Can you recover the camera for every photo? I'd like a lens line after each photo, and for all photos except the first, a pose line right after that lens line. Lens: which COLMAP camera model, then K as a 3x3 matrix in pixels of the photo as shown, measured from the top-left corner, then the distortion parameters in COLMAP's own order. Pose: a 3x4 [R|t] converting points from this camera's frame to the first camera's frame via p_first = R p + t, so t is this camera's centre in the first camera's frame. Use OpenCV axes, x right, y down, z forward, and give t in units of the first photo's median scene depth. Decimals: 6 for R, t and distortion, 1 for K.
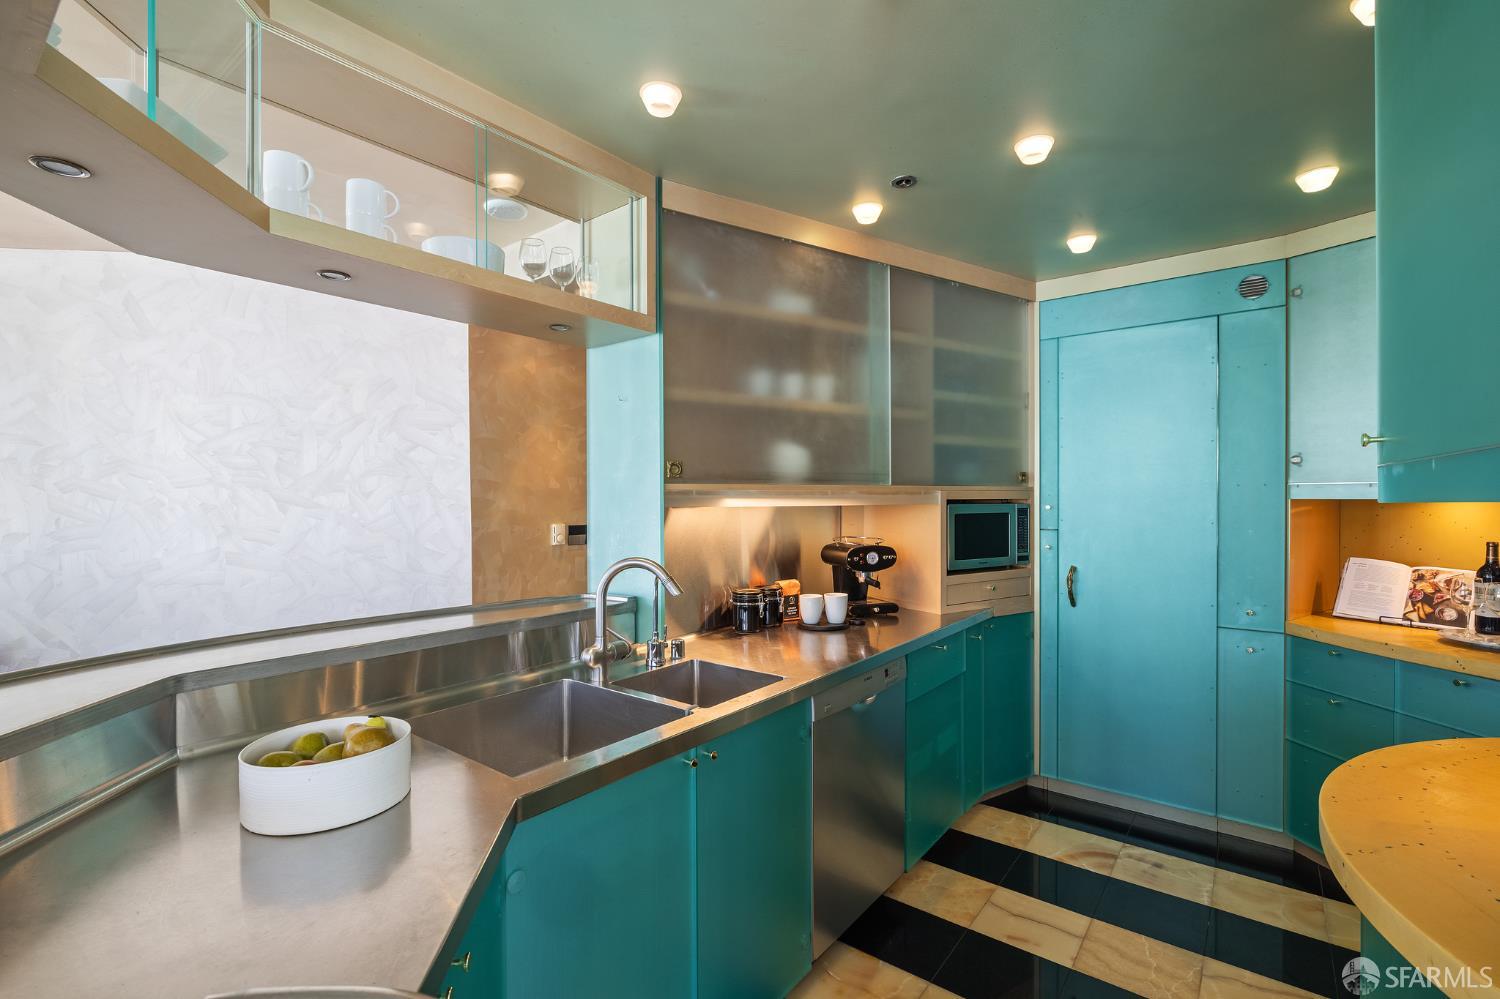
lens RADIAL K [[663.8, 0, 753.1], [0, 663.8, 502.1], [0, 0, 1]] dist [-0.003548, -0.000414]
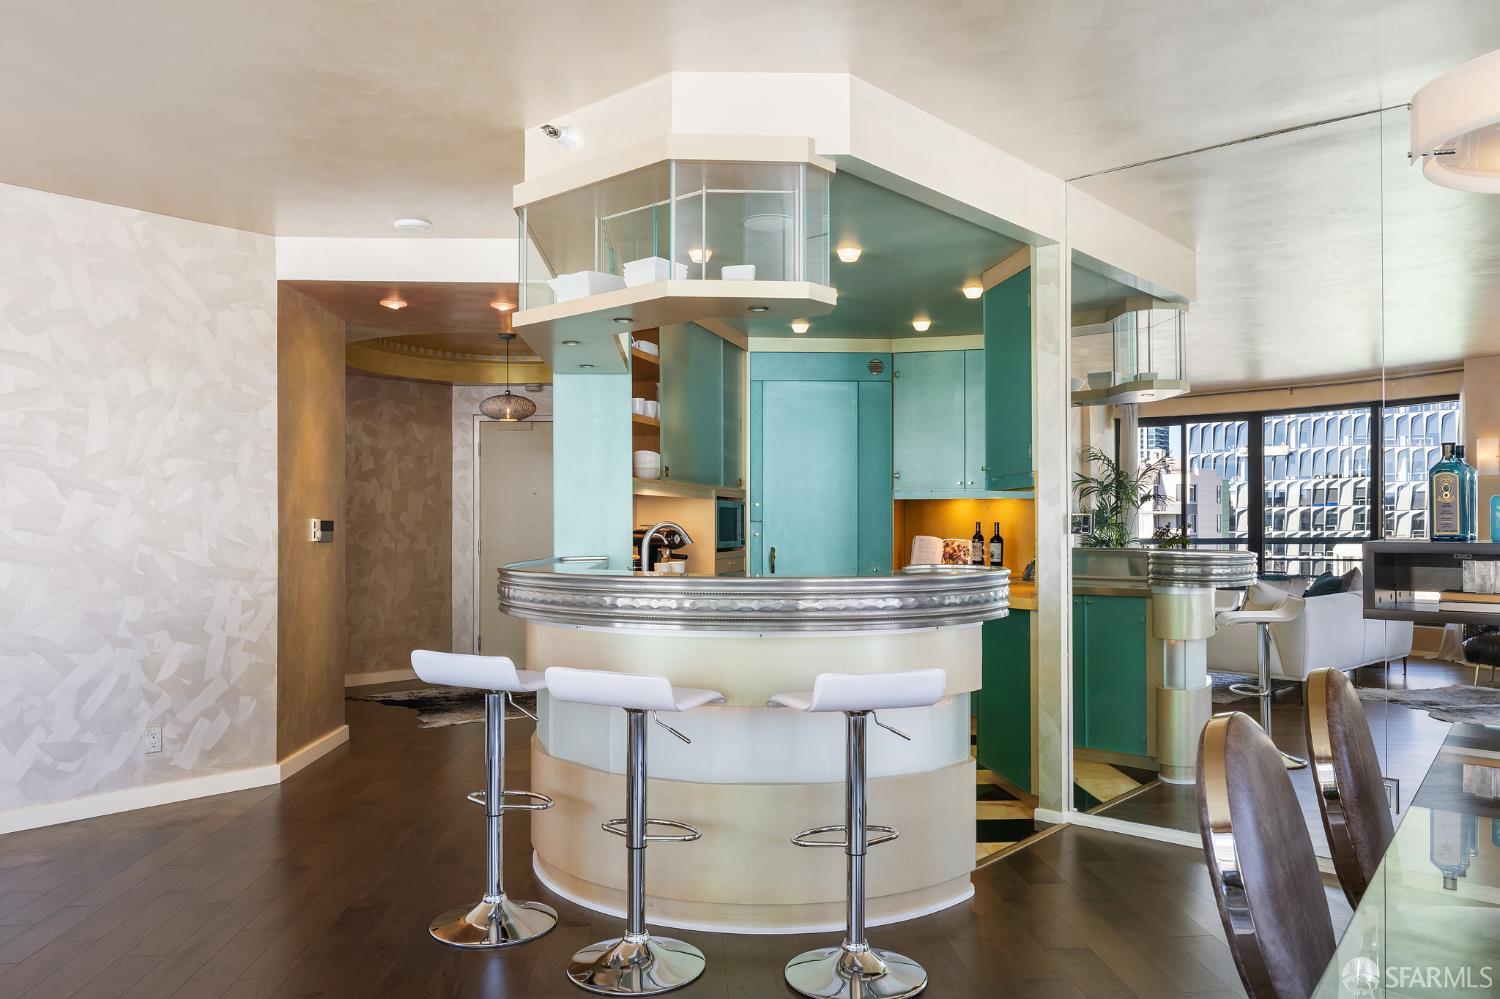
lens RADIAL K [[1045.2, 0, 750.5], [0, 1045.2, 508.7], [0, 0, 1]] dist [-0.022960, -0.001842]
pose [[0.749262, 0.013760, 0.662131, -0.987409], [-0.000889, 0.999804, -0.019771, 0.058939], [-0.662273, 0.014225, 0.749128, -0.594559]]
